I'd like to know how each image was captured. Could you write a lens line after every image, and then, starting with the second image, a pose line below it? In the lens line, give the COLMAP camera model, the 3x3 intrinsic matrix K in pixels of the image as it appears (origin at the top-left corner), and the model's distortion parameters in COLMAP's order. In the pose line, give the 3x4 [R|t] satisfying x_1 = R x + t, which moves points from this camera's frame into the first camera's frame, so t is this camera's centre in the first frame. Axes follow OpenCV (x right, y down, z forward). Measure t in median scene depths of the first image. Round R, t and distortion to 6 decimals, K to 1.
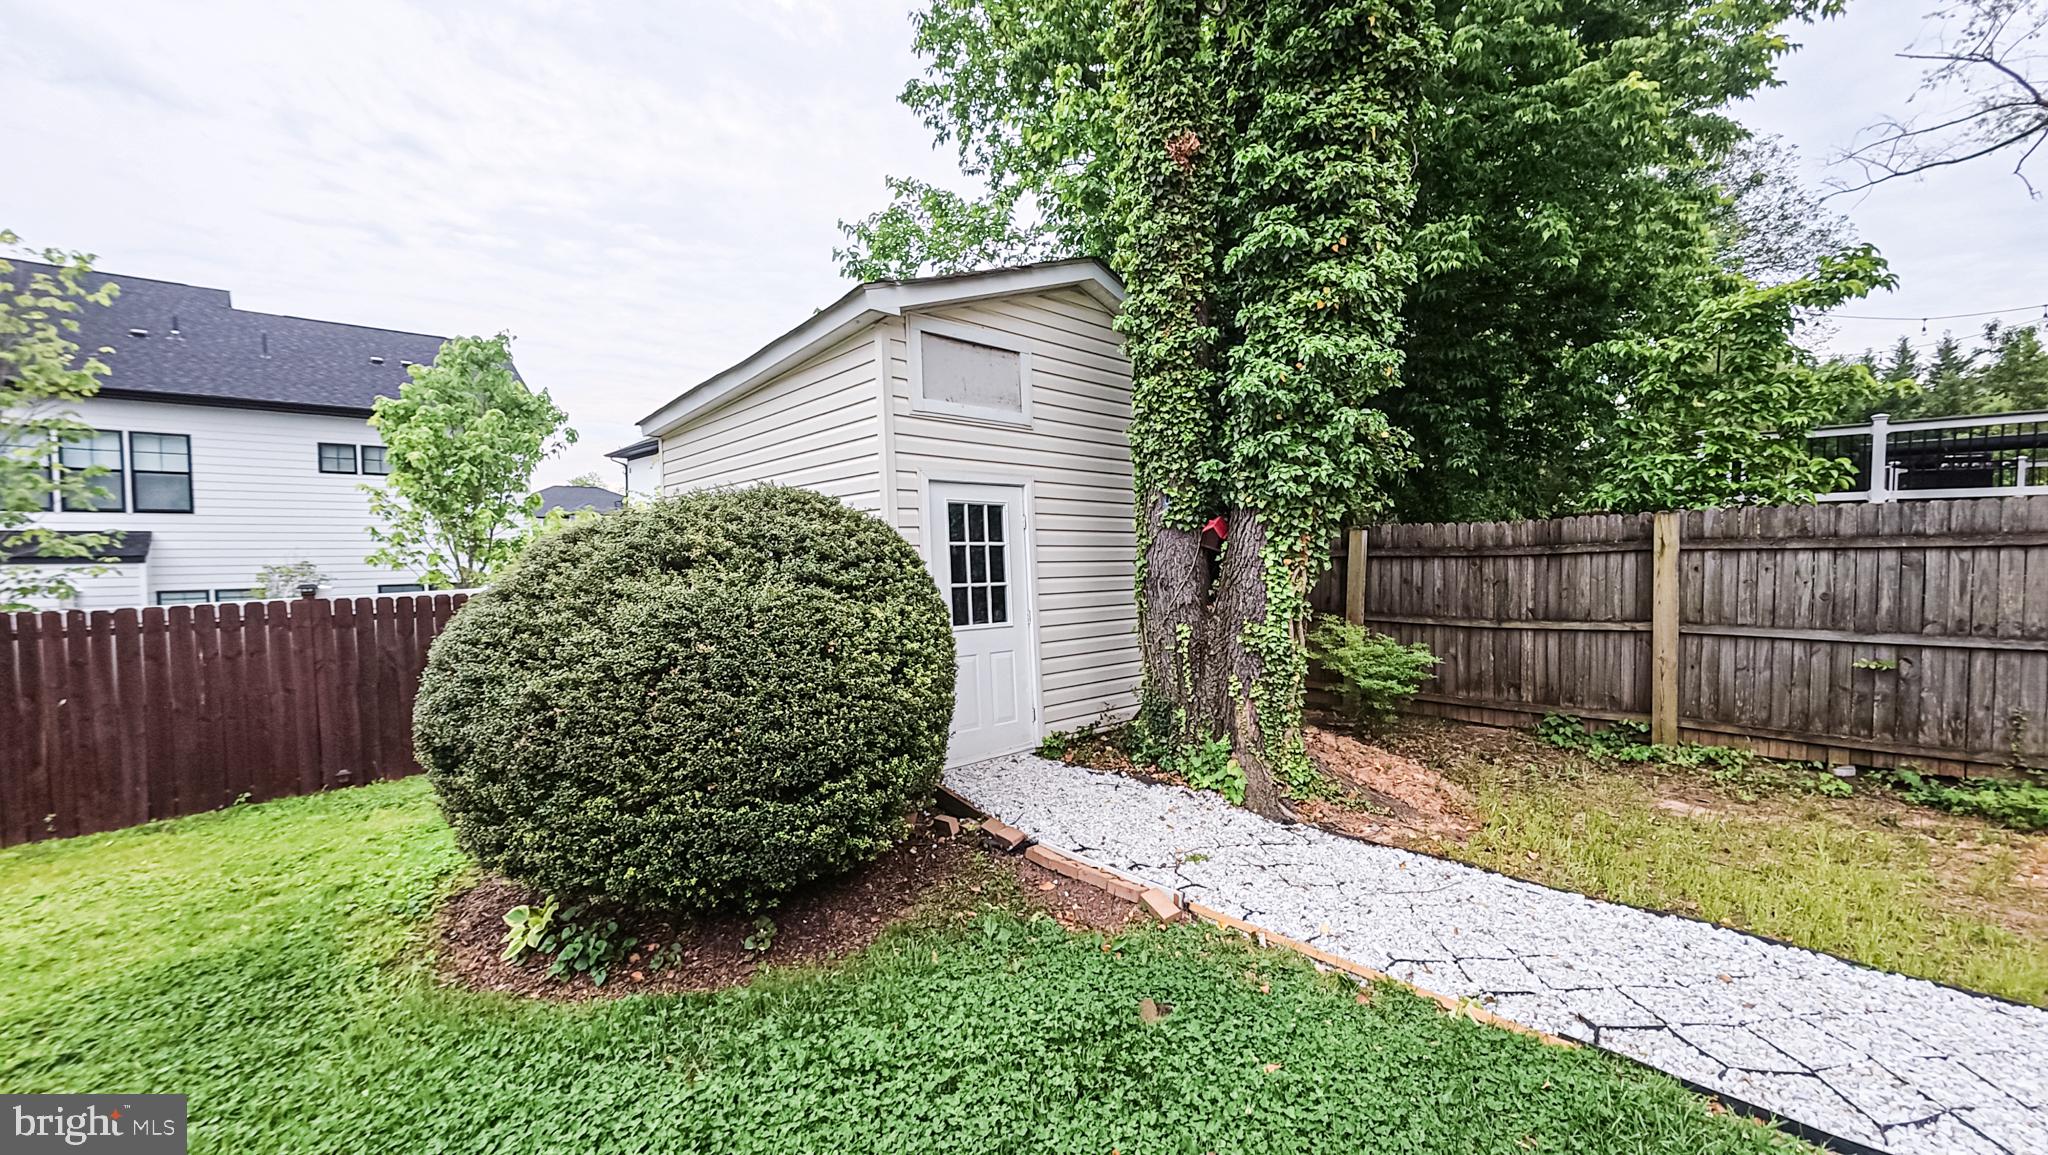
lens RADIAL K [[790.7, 0, 1025.1], [0, 790.7, 574.9], [0, 0, 1]] dist [-0.002021, -0.001829]
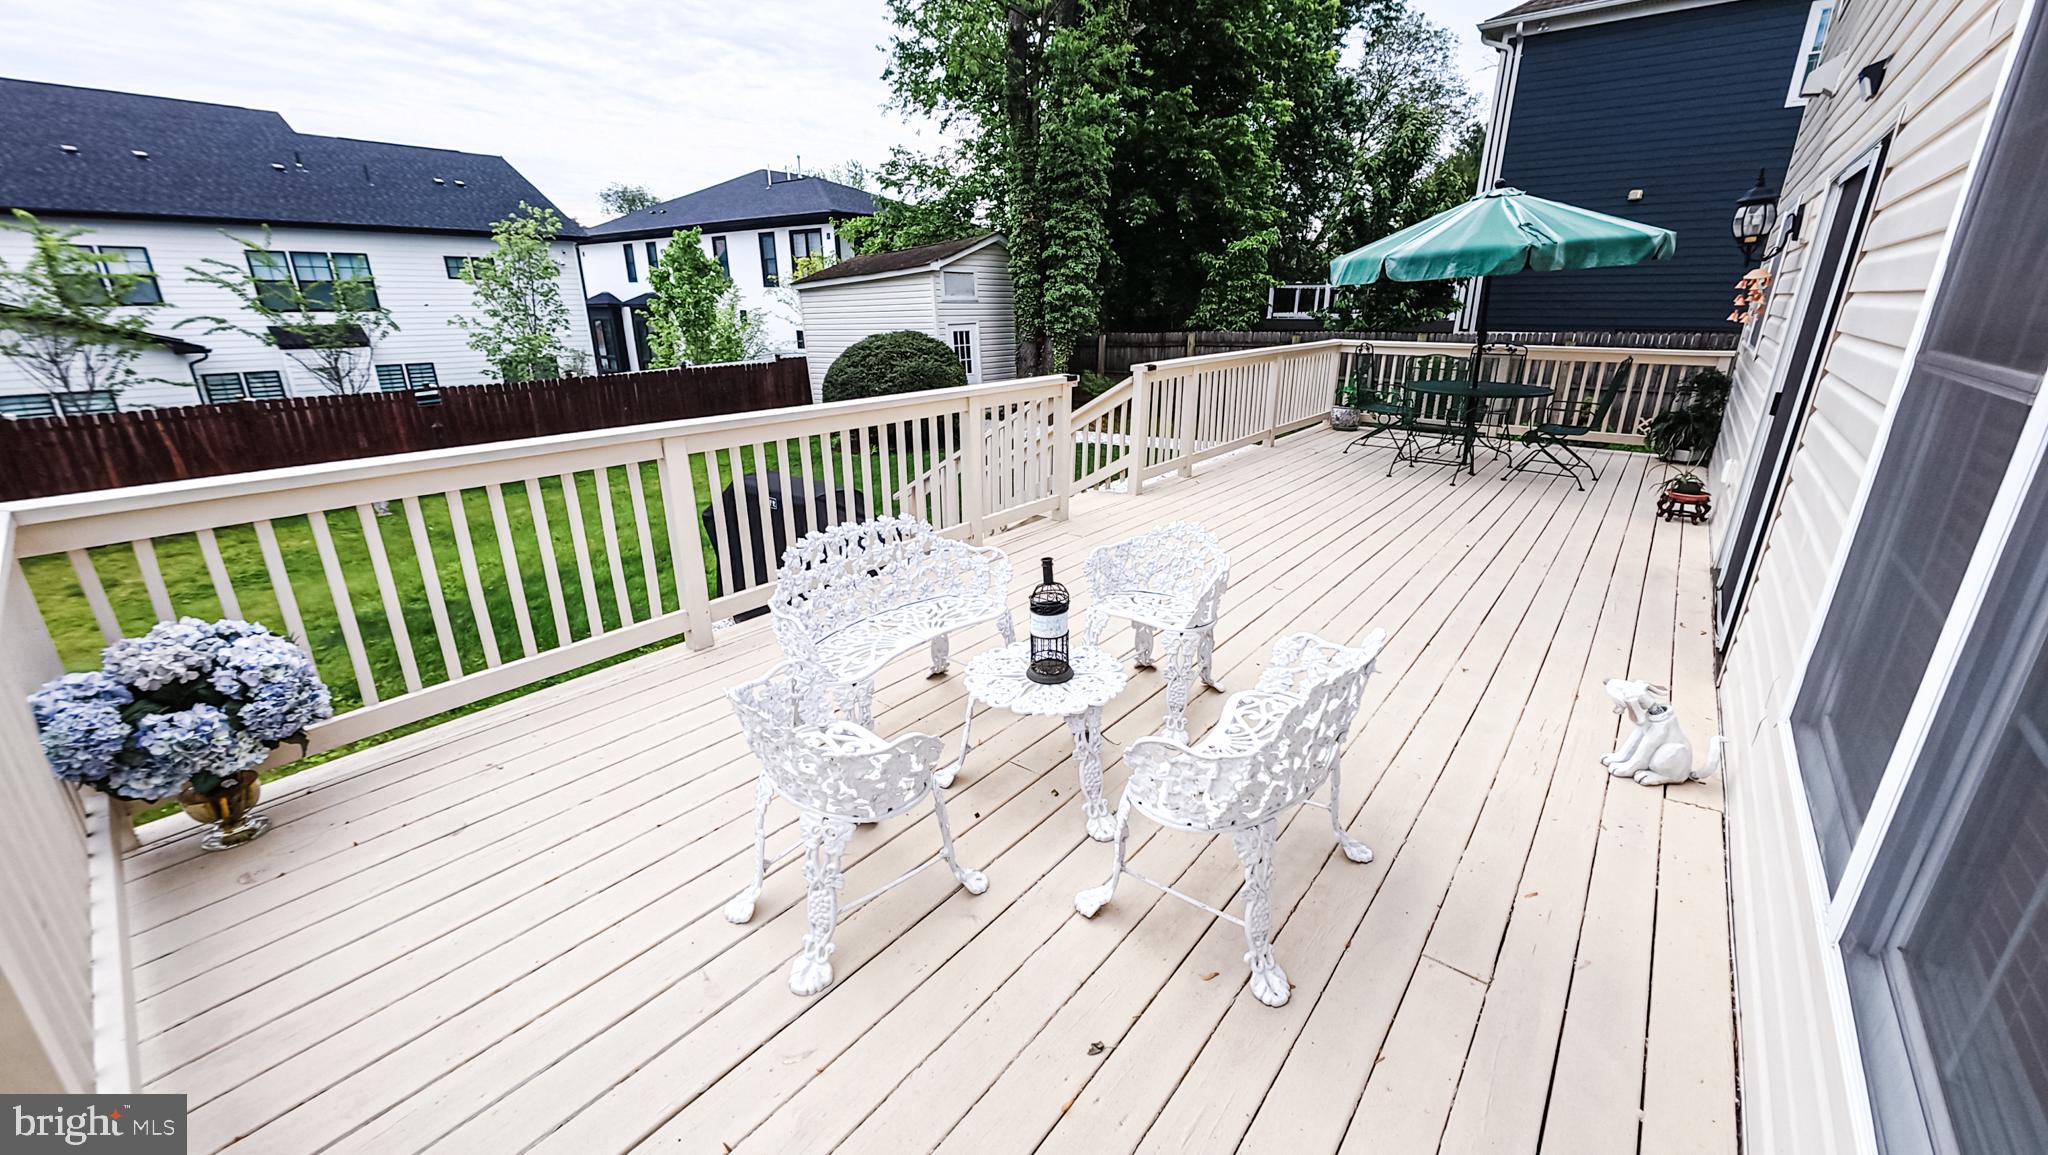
lens RADIAL K [[790.7, 0, 1016.0], [0, 790.7, 576.2], [0, 0, 1]] dist [-0.002021, -0.001829]
pose [[0.989789, -0.047204, 0.134496, -0.329650], [0.006215, 0.956968, 0.290128, -0.077036], [-0.142404, -0.286329, 0.947490, -2.280549]]
